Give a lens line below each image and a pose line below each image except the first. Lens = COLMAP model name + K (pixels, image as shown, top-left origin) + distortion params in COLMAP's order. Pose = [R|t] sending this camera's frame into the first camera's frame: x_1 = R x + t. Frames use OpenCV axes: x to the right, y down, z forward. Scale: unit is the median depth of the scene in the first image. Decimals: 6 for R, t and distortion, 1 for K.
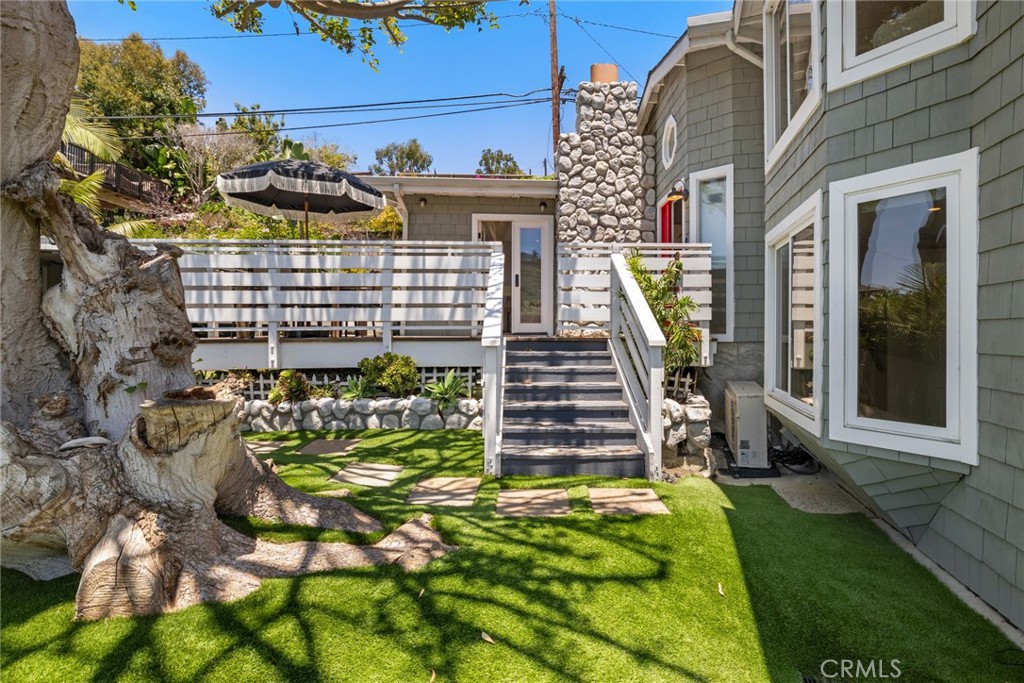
lens RADIAL K [[515.8, 0, 512.3], [0, 515.8, 317.0], [0, 0, 1]] dist [-0.003208, 0.000104]
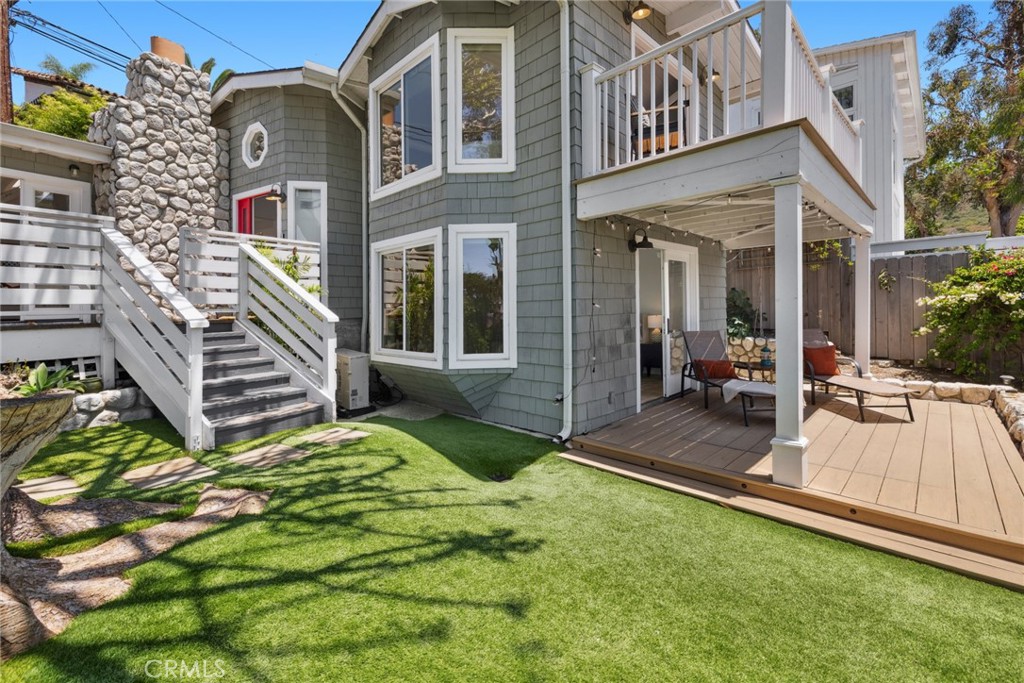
lens RADIAL K [[453.6, 0, 510.7], [0, 453.6, 303.4], [0, 0, 1]] dist [-0.001177, -0.000208]
pose [[0.559686, -0.004821, 0.828691, -0.193588], [-0.000183, 0.999982, 0.005941, 0.000452], [-0.828705, -0.003477, 0.559675, -0.017534]]
